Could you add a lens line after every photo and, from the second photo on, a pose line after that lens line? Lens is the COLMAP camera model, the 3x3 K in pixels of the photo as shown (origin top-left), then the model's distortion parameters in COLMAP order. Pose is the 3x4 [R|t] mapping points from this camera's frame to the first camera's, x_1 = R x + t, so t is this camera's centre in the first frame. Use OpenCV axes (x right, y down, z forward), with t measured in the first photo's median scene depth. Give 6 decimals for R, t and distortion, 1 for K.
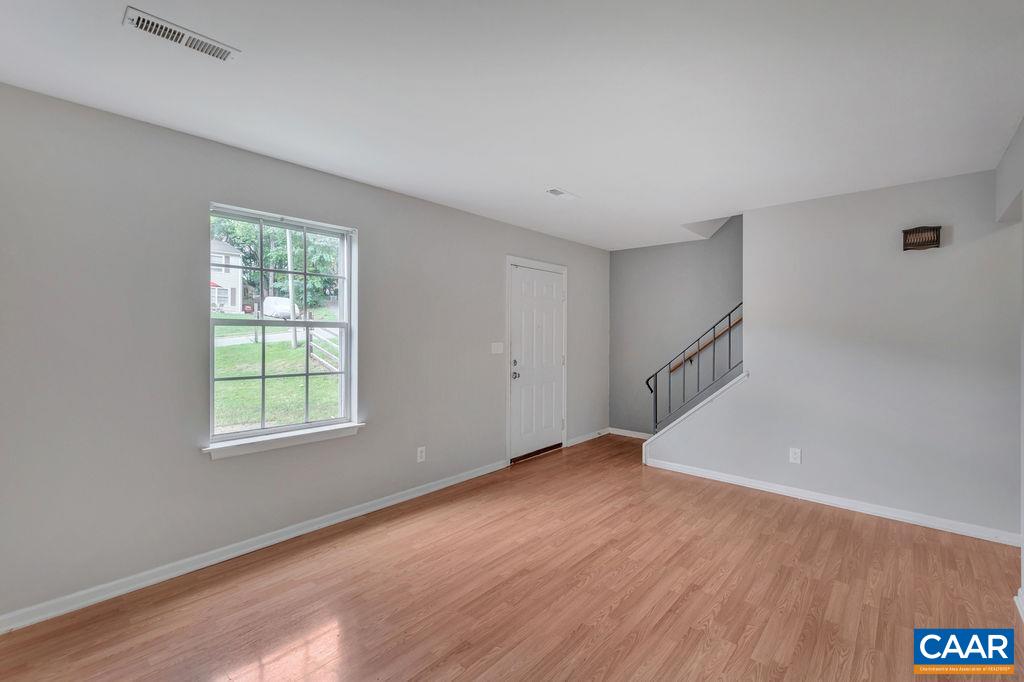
lens RADIAL K [[457.2, 0, 509.7], [0, 457.2, 333.9], [0, 0, 1]] dist [0.000643, 0.000032]
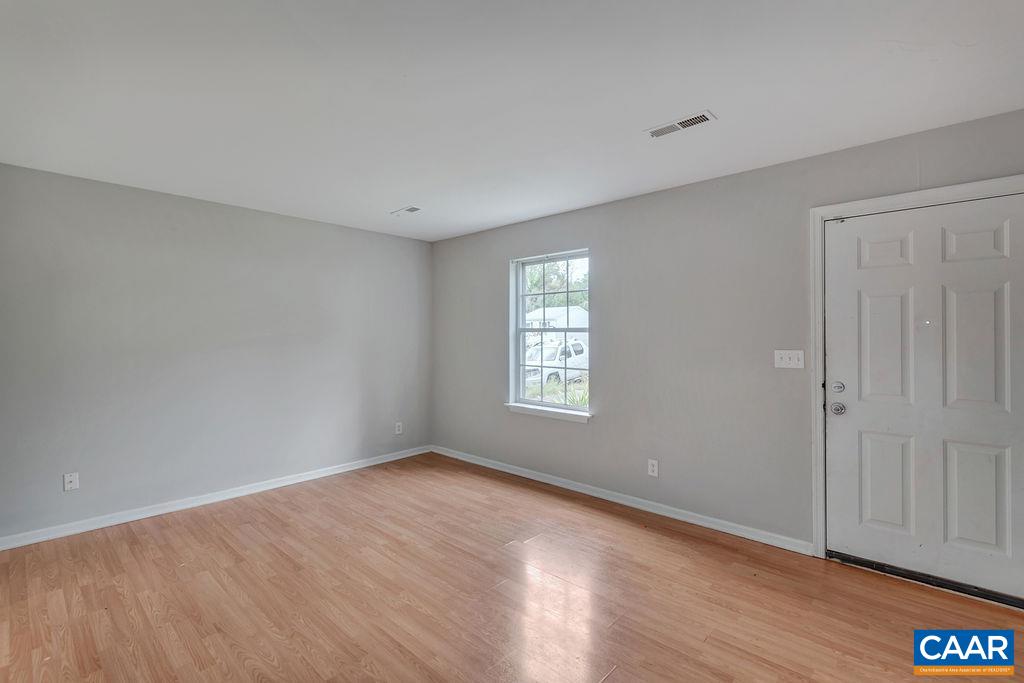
lens RADIAL K [[457.2, 0, 509.7], [0, 457.2, 334.4], [0, 0, 1]] dist [0.000643, 0.000032]
pose [[-0.030477, -0.006373, -0.999515, 0.890124], [0.000069, 0.999980, -0.006378, -0.000594], [0.999535, -0.000263, -0.030476, 0.888001]]
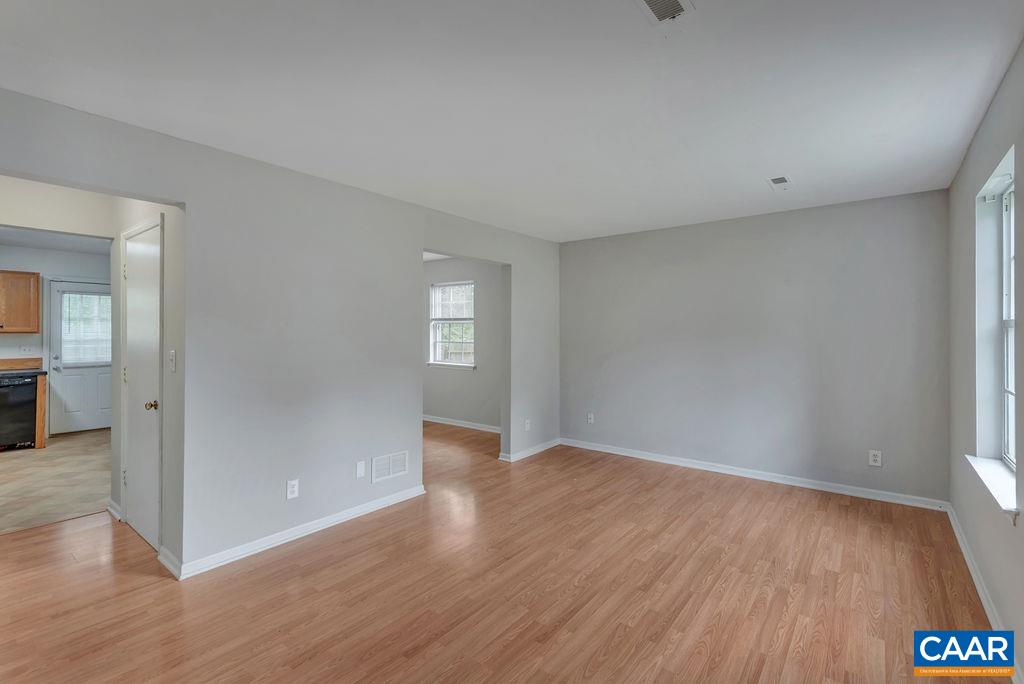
lens RADIAL K [[457.2, 0, 509.7], [0, 457.2, 334.9], [0, 0, 1]] dist [0.000643, 0.000032]
pose [[-0.998313, -0.006004, -0.057743, 0.300292], [-0.006396, 0.999958, 0.006610, -0.001970], [0.057701, 0.006968, -0.998310, 1.583405]]
